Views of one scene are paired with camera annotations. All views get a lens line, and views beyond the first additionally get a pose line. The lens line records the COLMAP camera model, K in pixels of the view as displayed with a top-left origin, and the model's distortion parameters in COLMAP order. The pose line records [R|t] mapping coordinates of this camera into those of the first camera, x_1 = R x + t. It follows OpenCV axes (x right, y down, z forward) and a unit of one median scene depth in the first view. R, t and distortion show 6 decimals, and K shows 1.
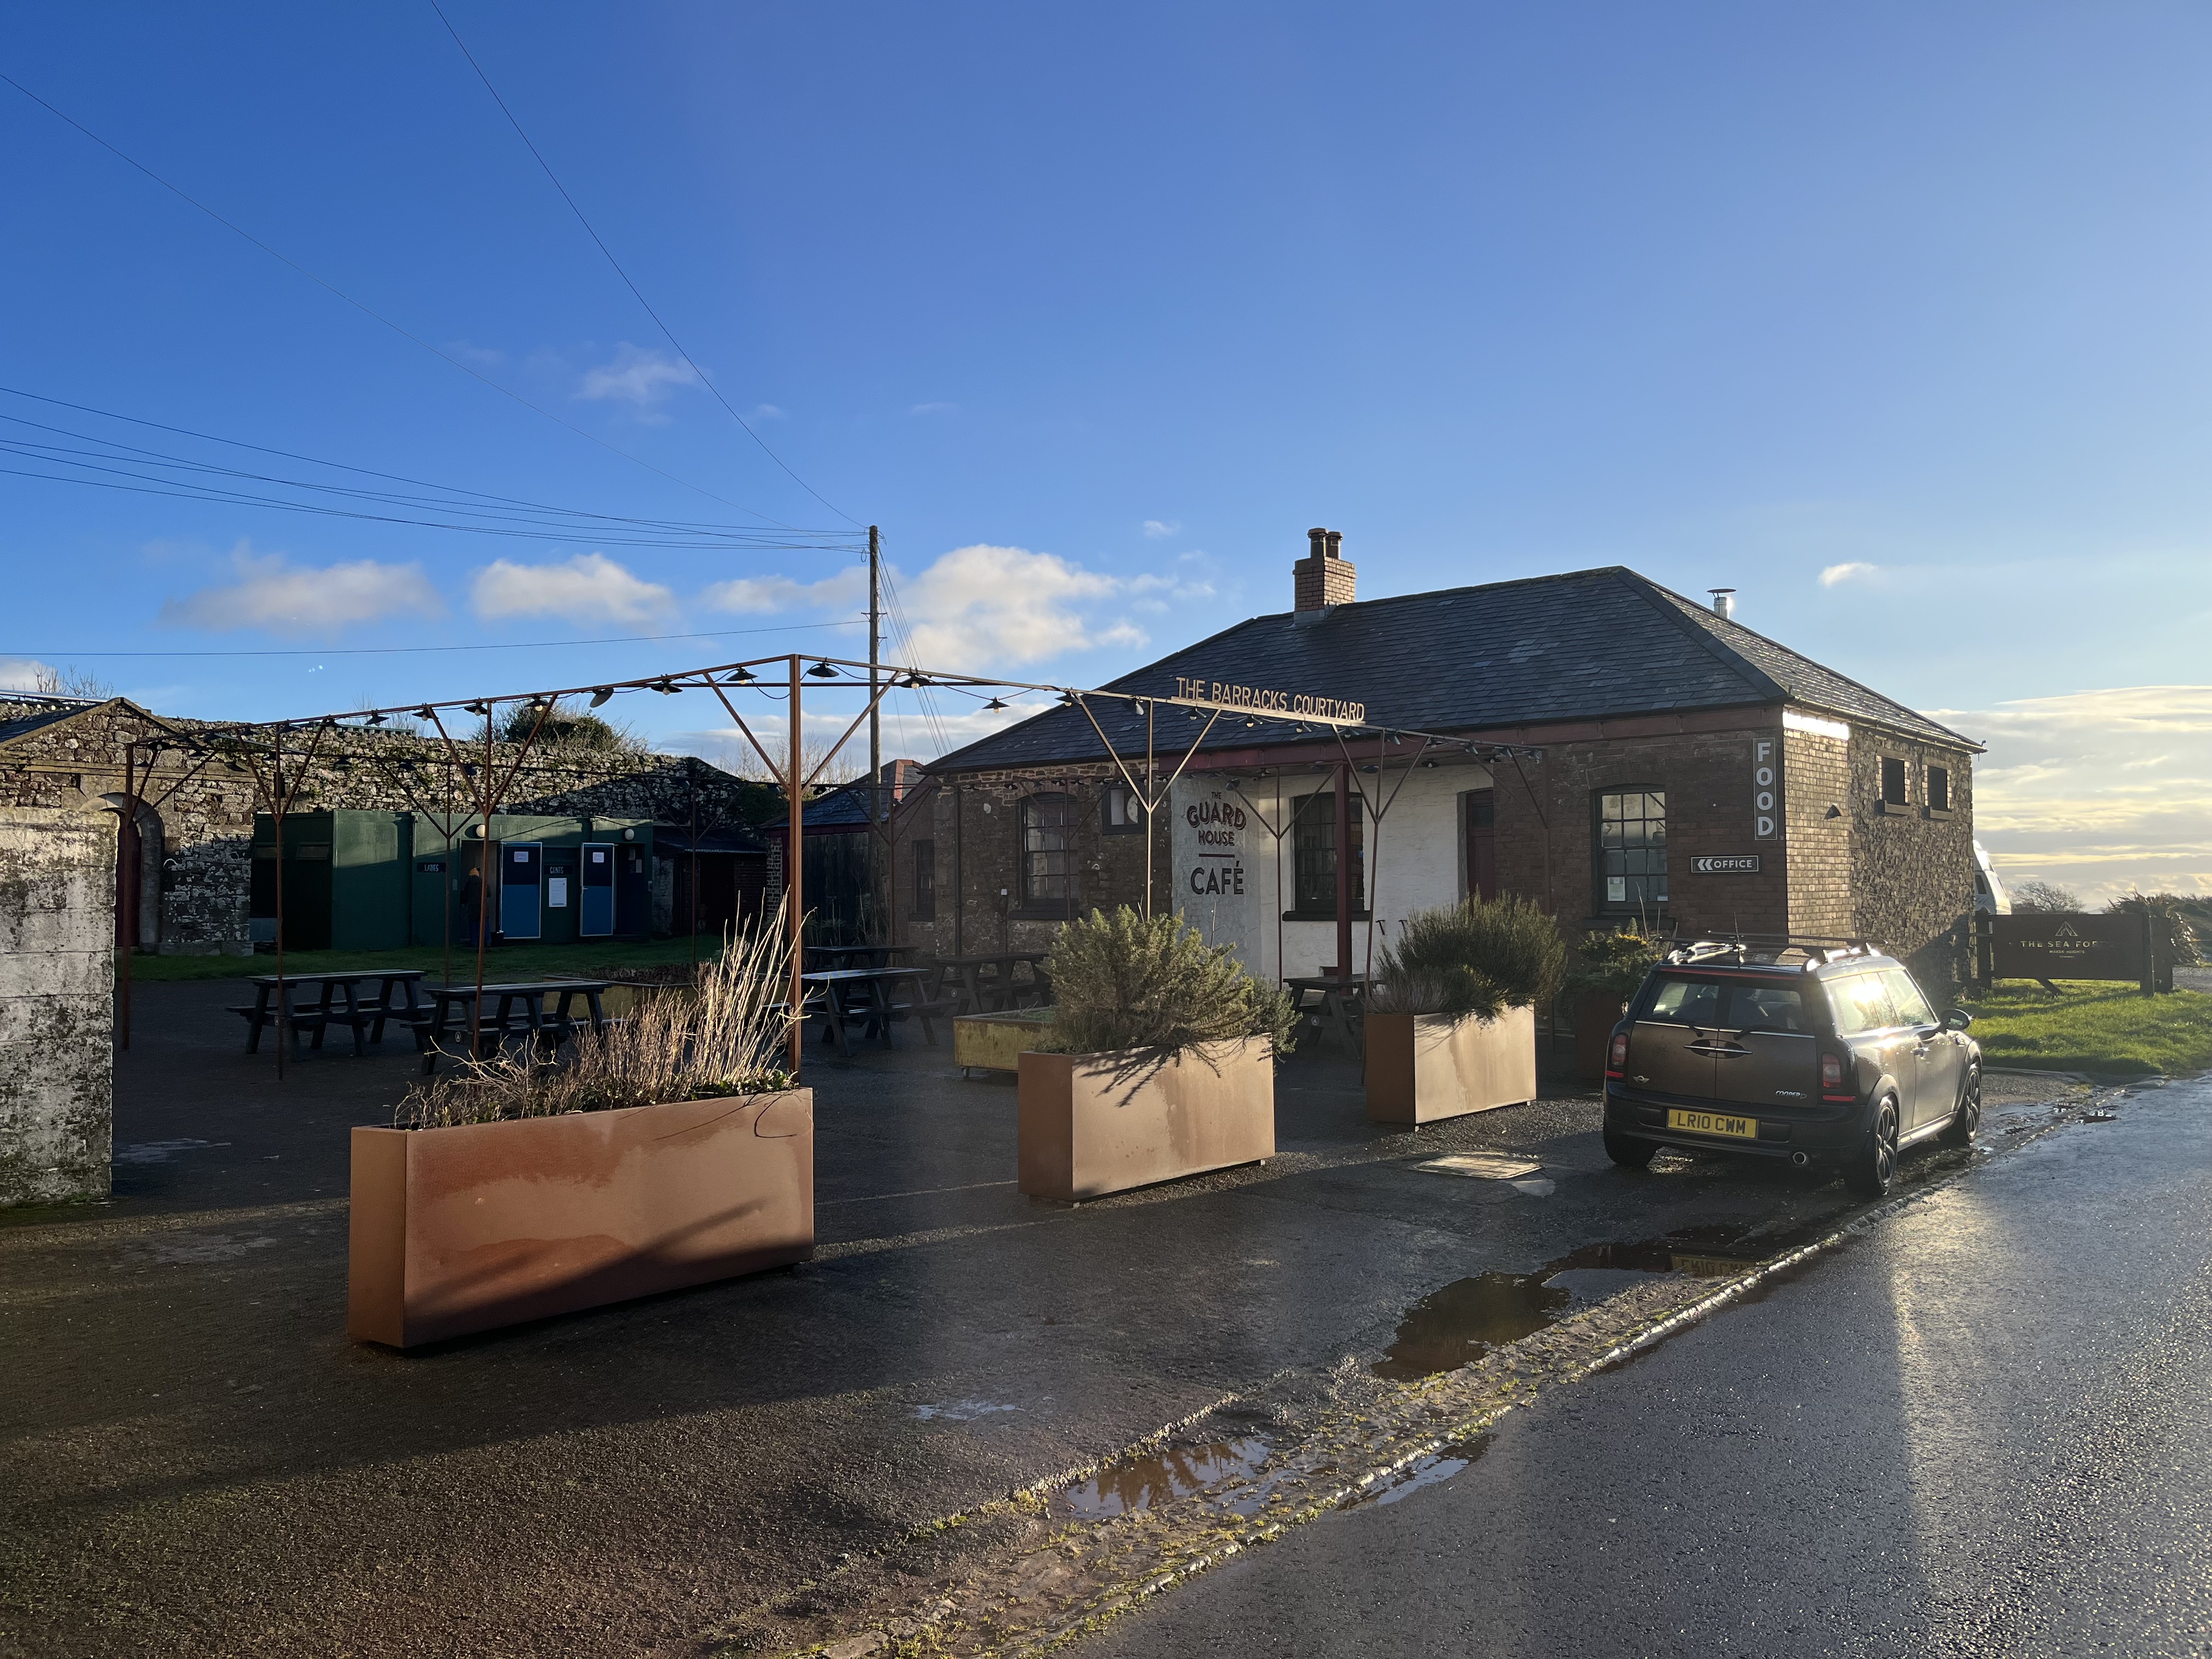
lens RADIAL K [[1678.9, 0, 1076.9], [0, 1678.9, 828.6], [0, 0, 1]] dist [0.069648, -0.099966]
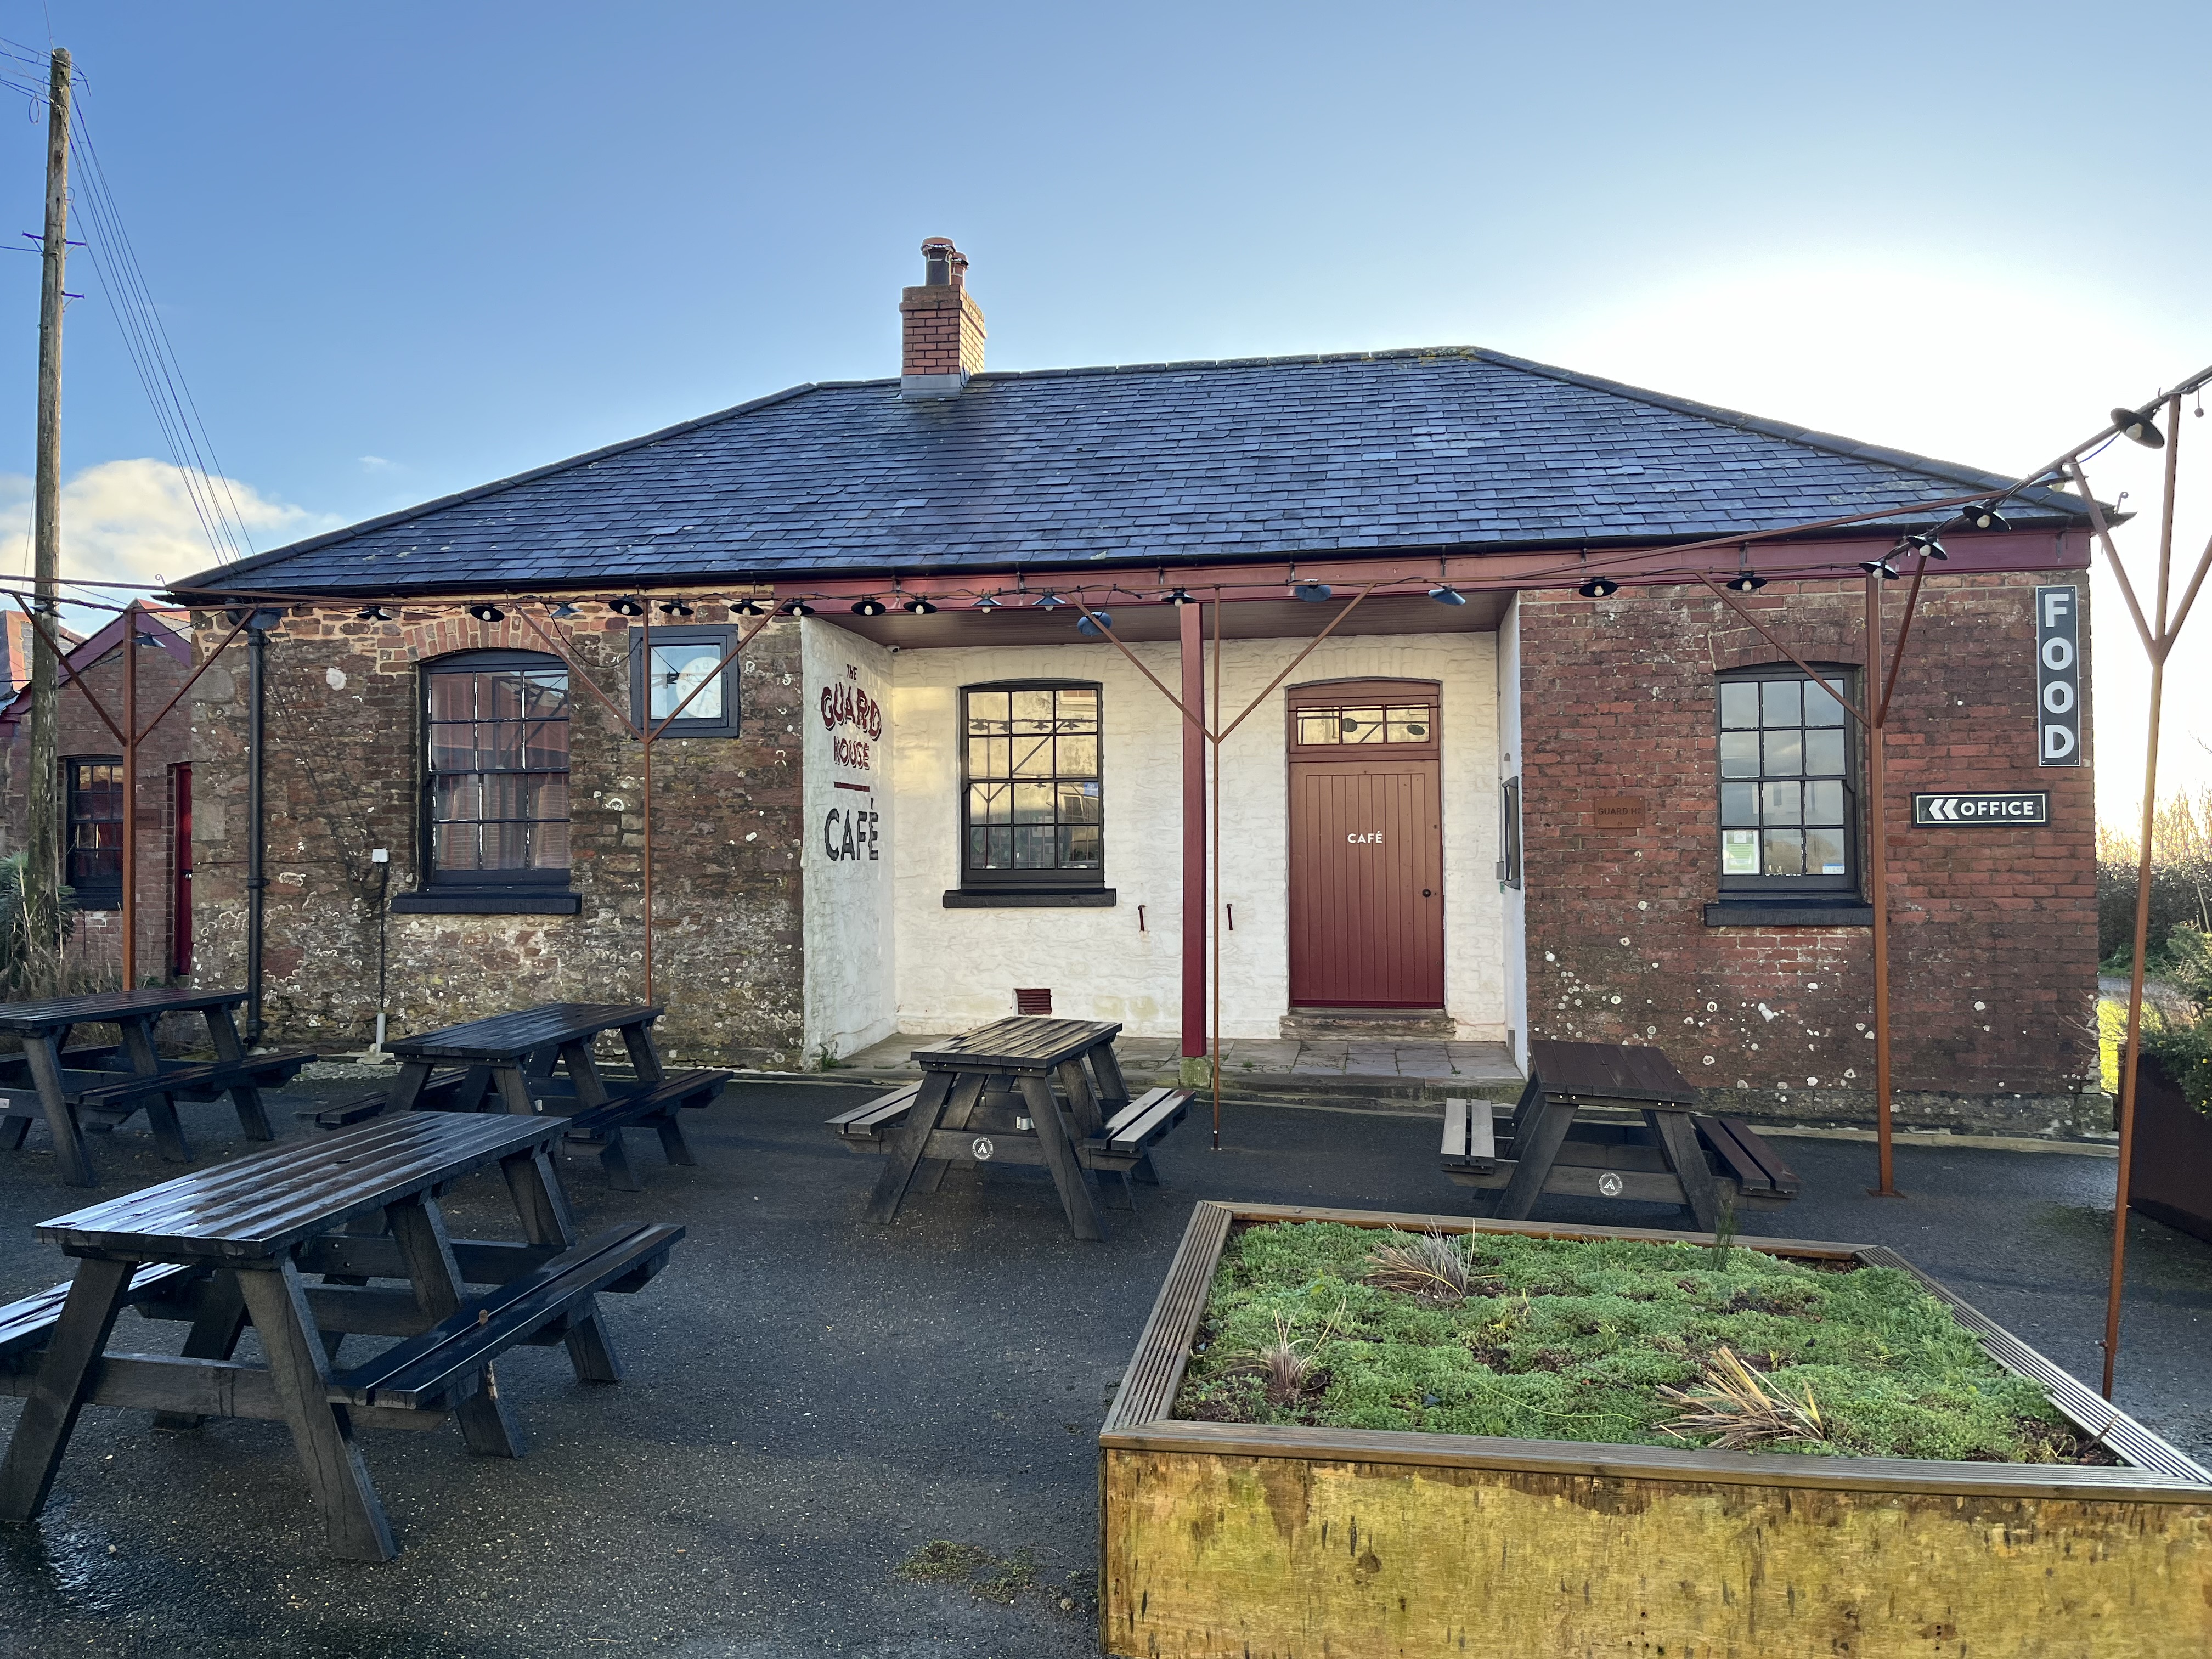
lens RADIAL K [[1661.0, 0, 1099.2], [0, 1661.0, 804.0], [0, 0, 1]] dist [0.063905, -0.085037]
pose [[0.860481, 0.018656, 0.509142, -0.195465], [-0.021807, 0.999762, 0.000222, 0.033321], [-0.509016, -0.011294, 0.860683, 0.867541]]
